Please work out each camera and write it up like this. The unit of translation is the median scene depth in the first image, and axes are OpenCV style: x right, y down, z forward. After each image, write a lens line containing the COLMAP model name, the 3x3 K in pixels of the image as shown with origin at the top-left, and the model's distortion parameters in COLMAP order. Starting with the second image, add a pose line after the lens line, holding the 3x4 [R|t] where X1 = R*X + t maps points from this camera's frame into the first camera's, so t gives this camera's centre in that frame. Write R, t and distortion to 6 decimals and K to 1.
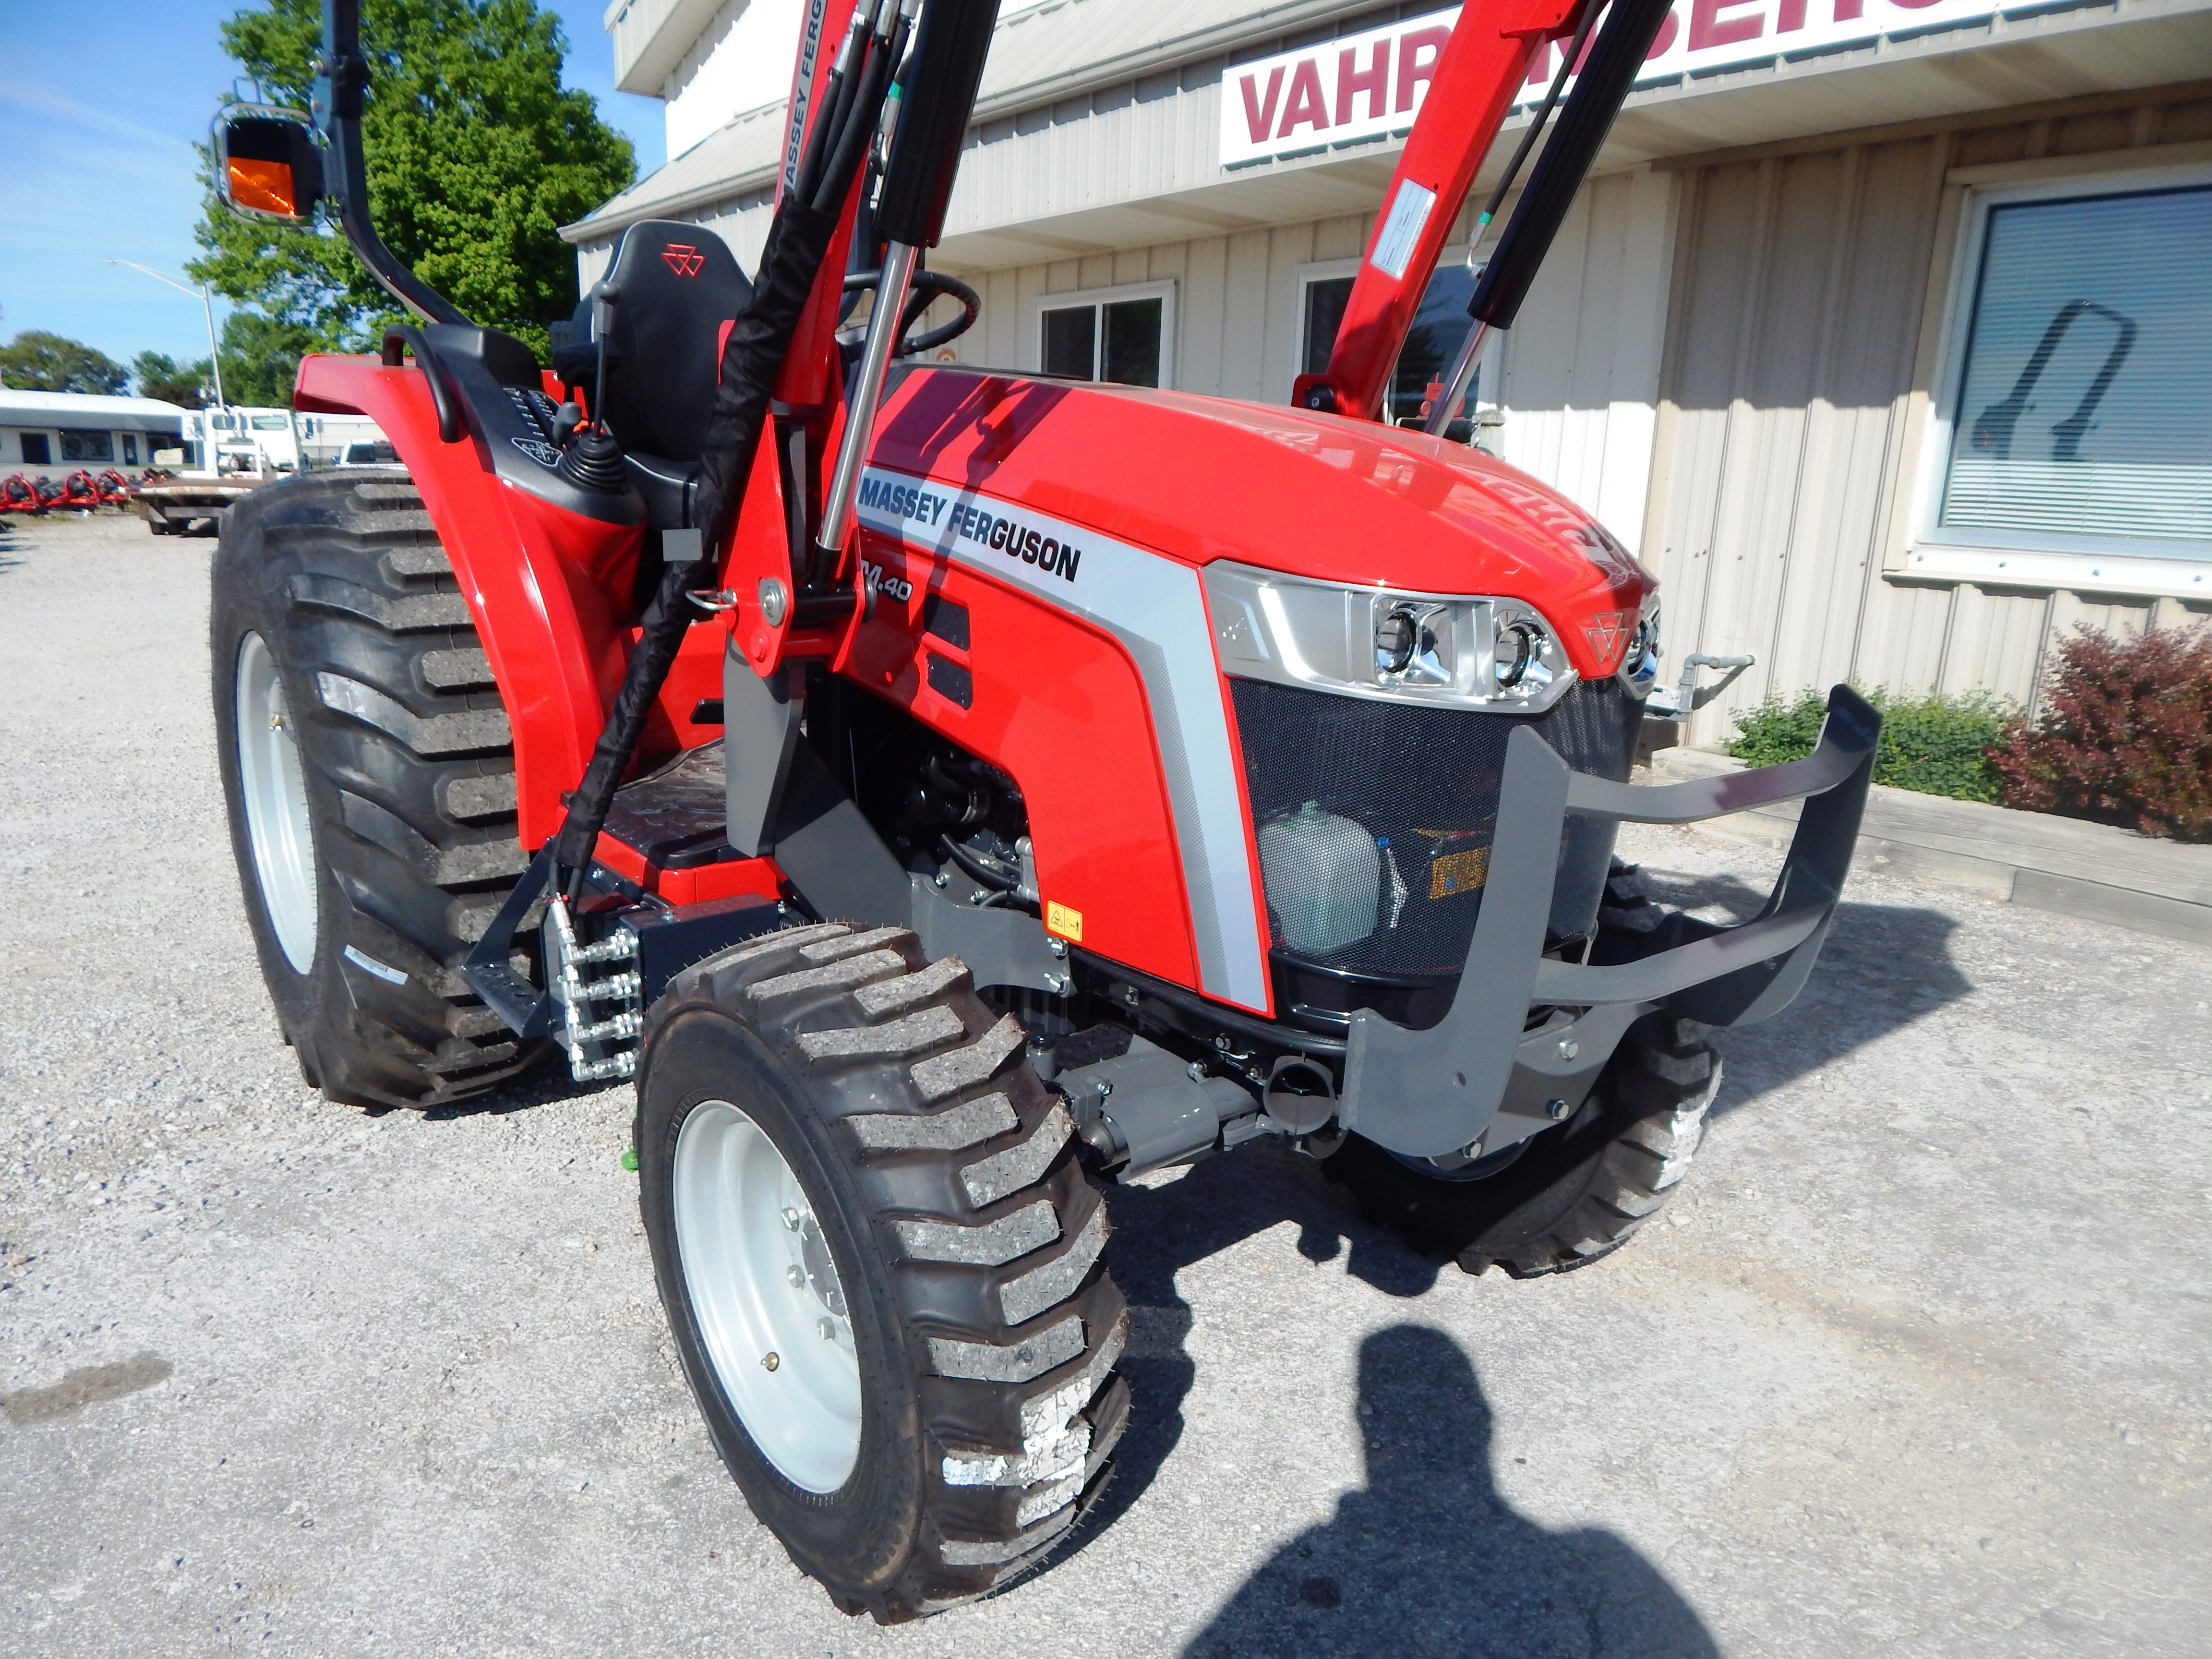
lens RADIAL K [[1478.9, 0, 1111.3], [0, 1478.9, 814.1], [0, 0, 1]] dist [0.007392, -0.001413]
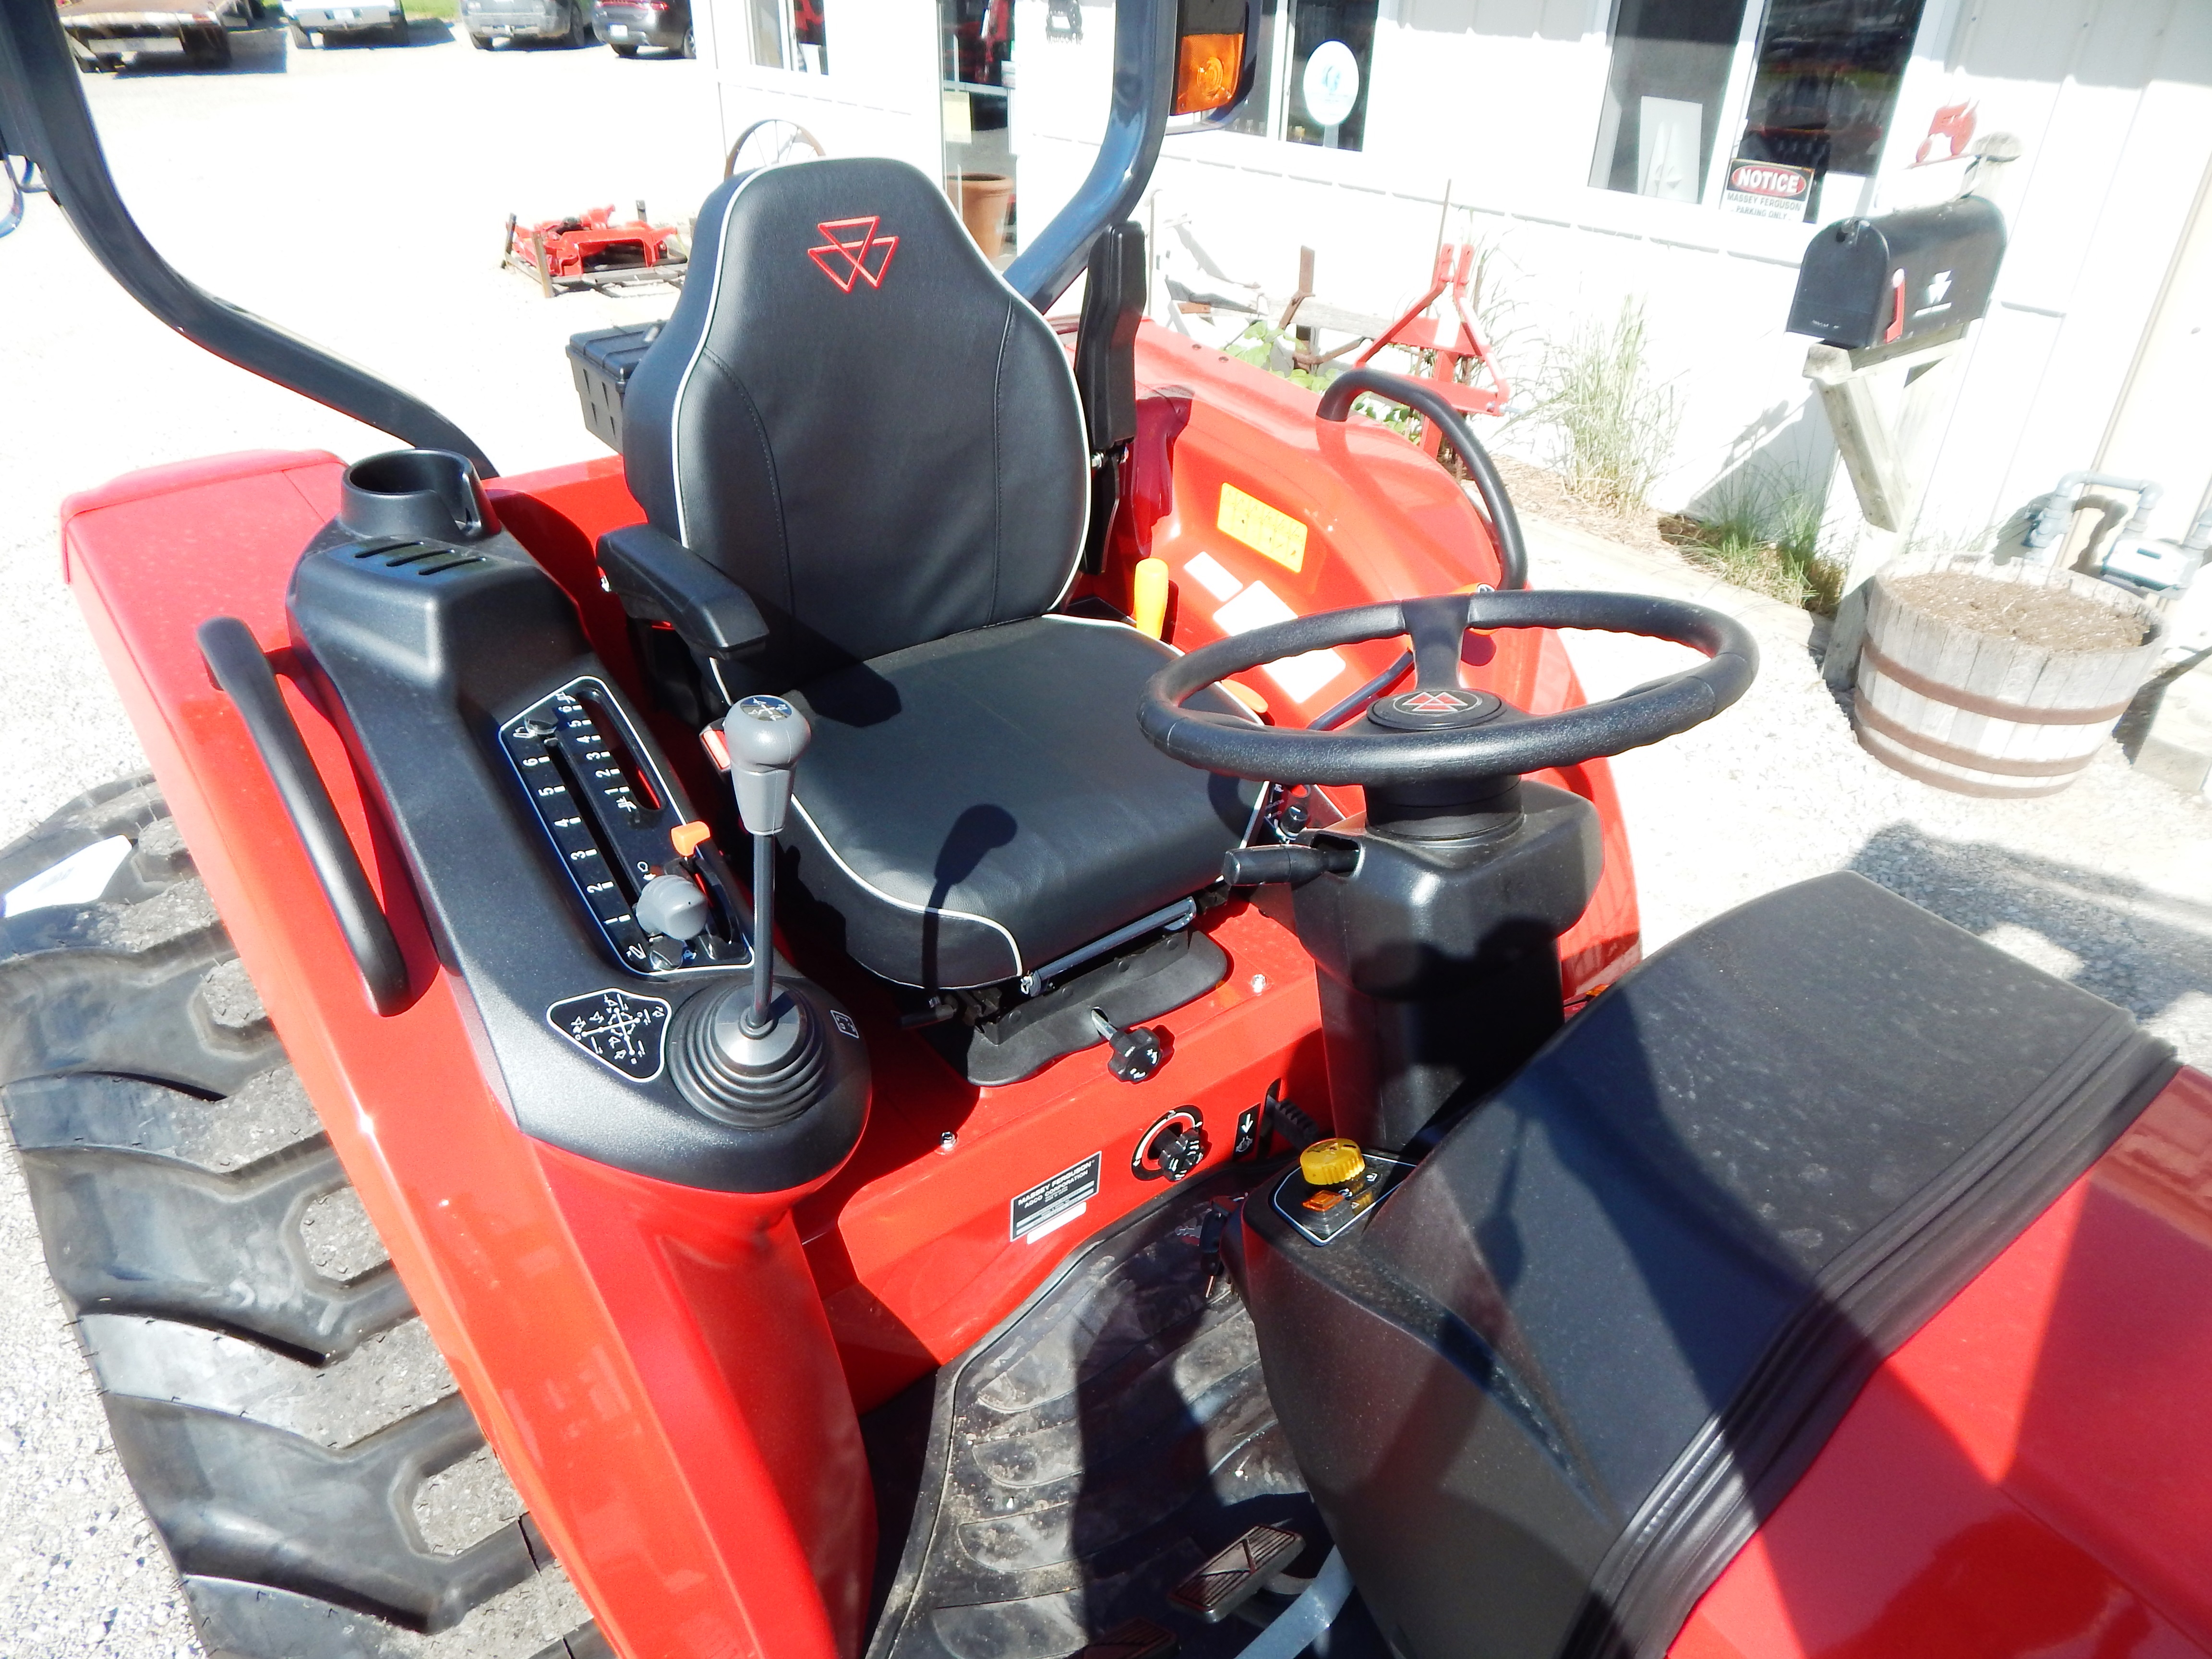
lens RADIAL K [[1455.2, 0, 1113.6], [0, 1455.2, 816.8], [0, 0, 1]] dist [0.026227, -0.025855]
pose [[0.999647, 0.006496, -0.025744, -0.243105], [0.001892, 0.949717, 0.313103, -0.424113], [0.026483, -0.313042, 0.949370, 0.662081]]
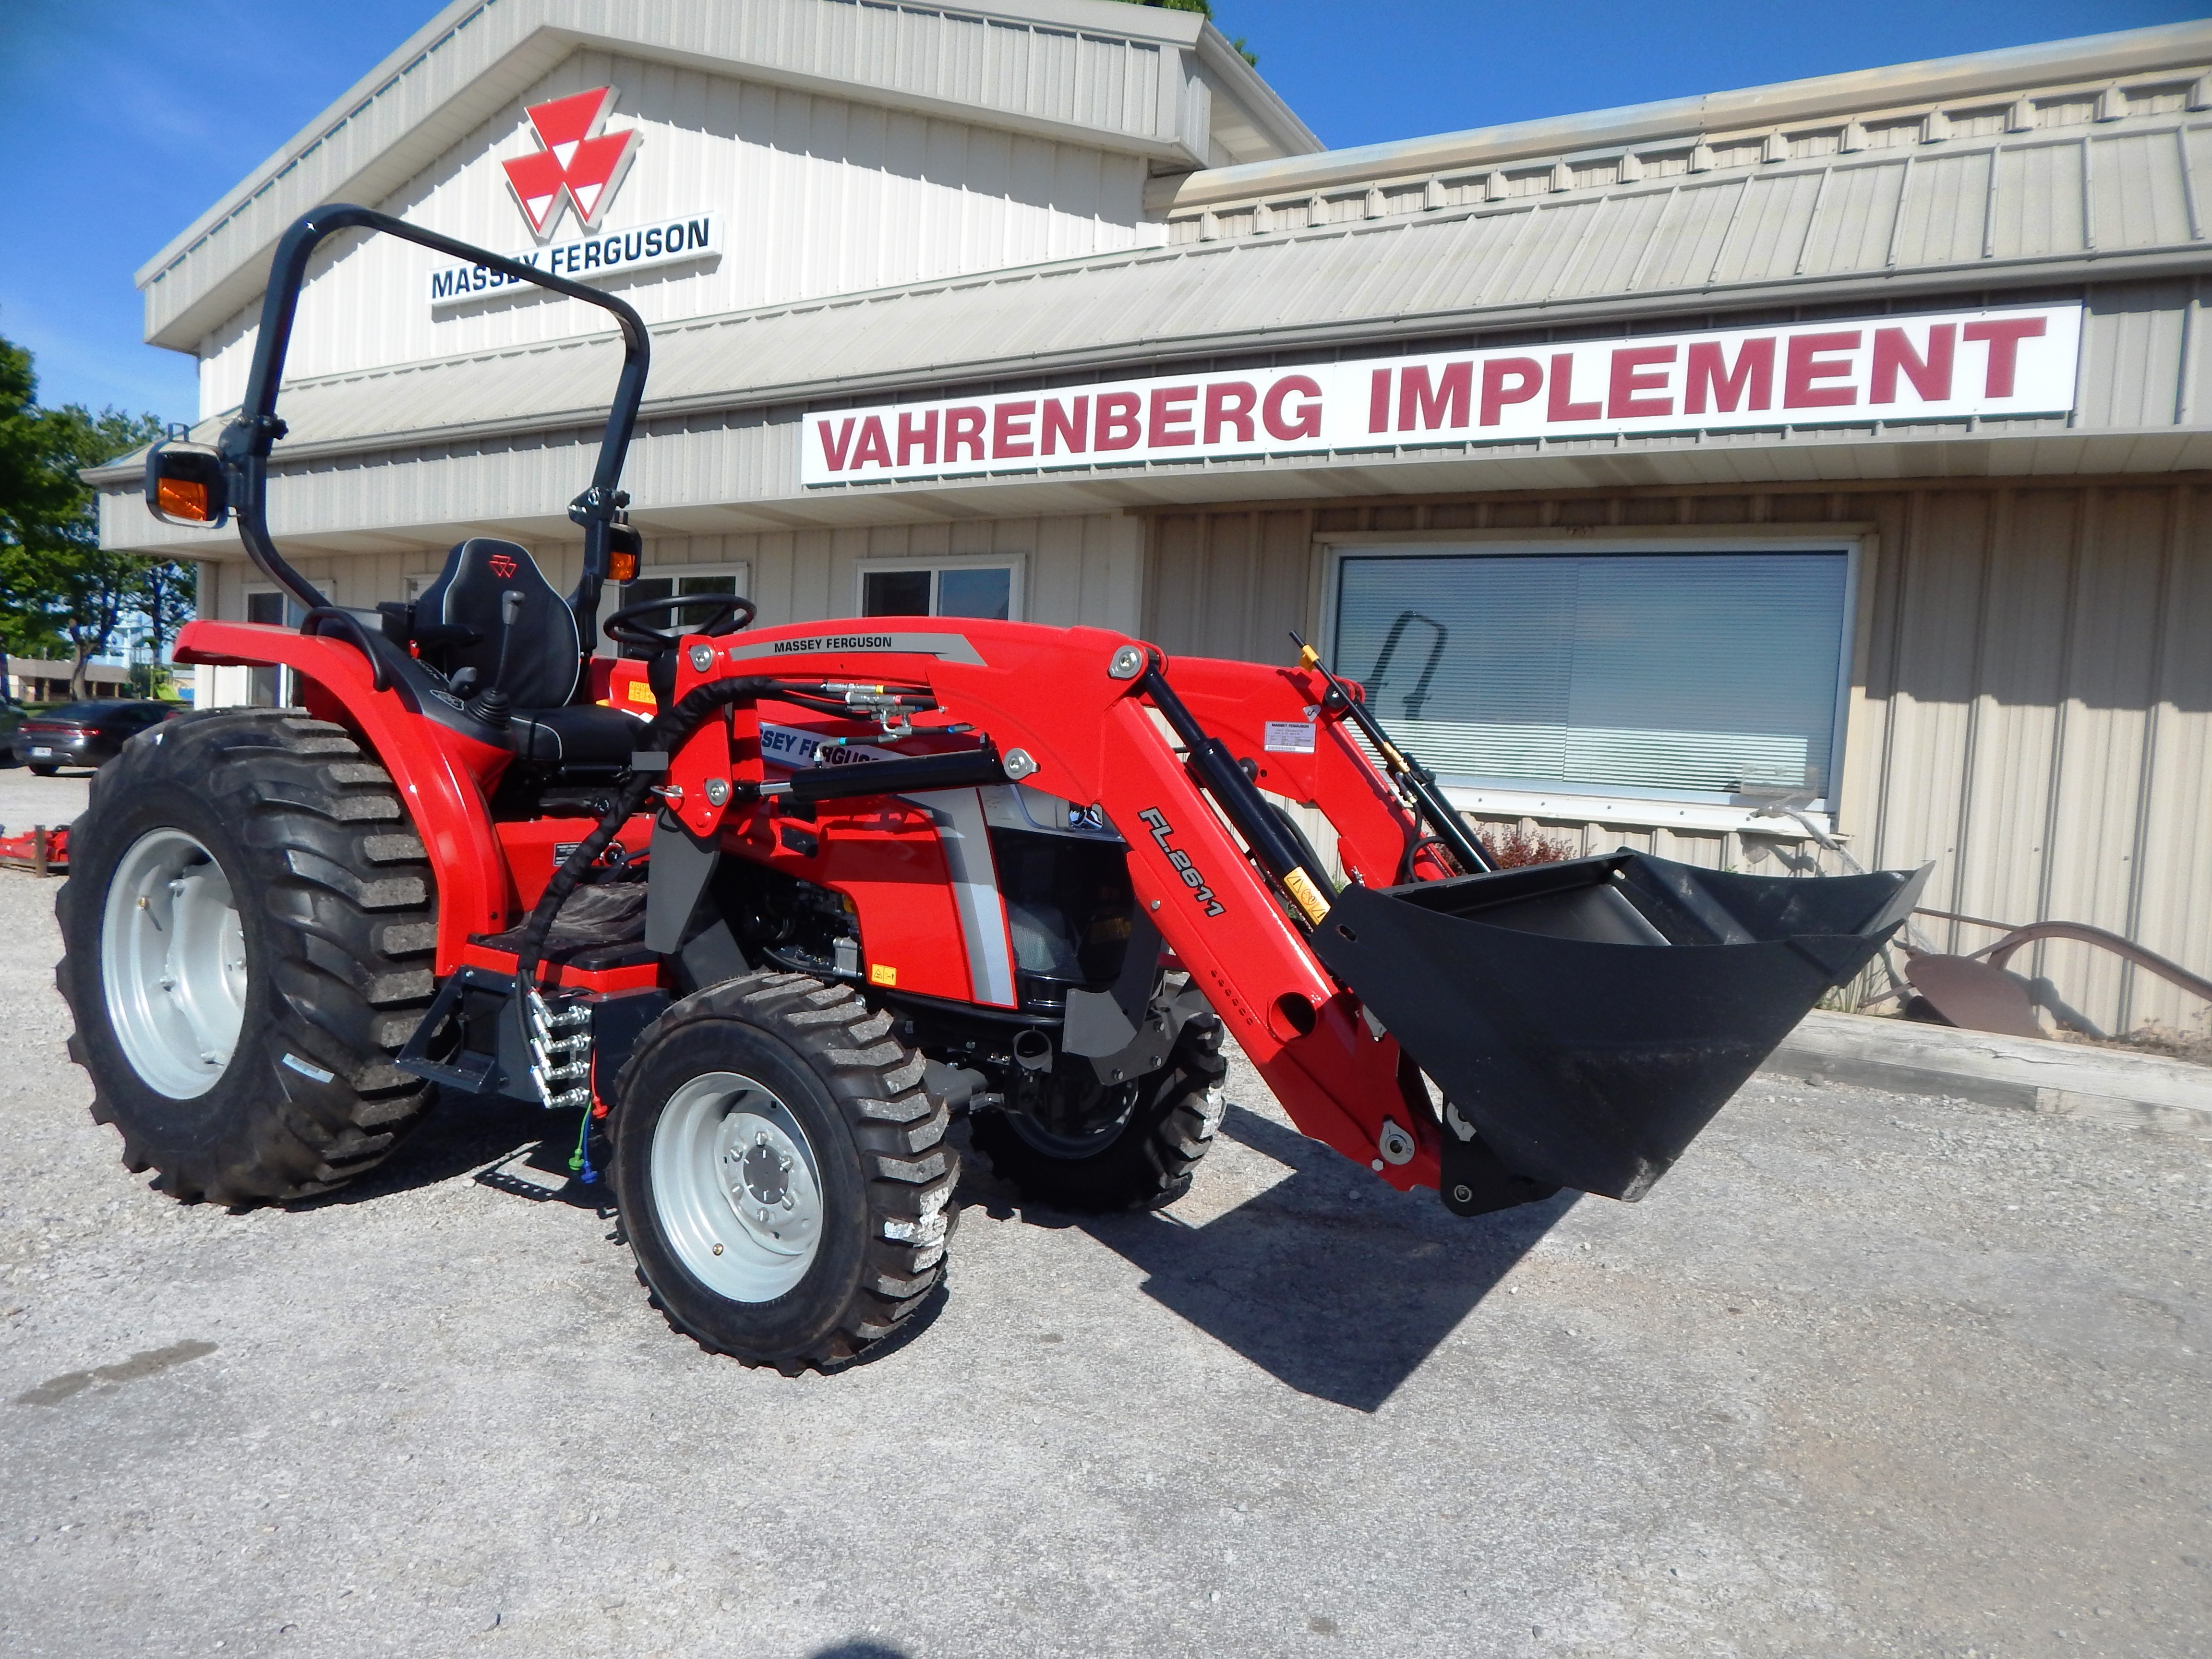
lens RADIAL K [[1455.2, 0, 1113.6], [0, 1455.2, 816.8], [0, 0, 1]] dist [0.026227, -0.025855]
pose [[0.940179, -0.002960, 0.340669, -0.263846], [0.057805, 0.986849, -0.150956, 0.120245], [-0.335742, 0.161618, 0.927985, -0.519780]]
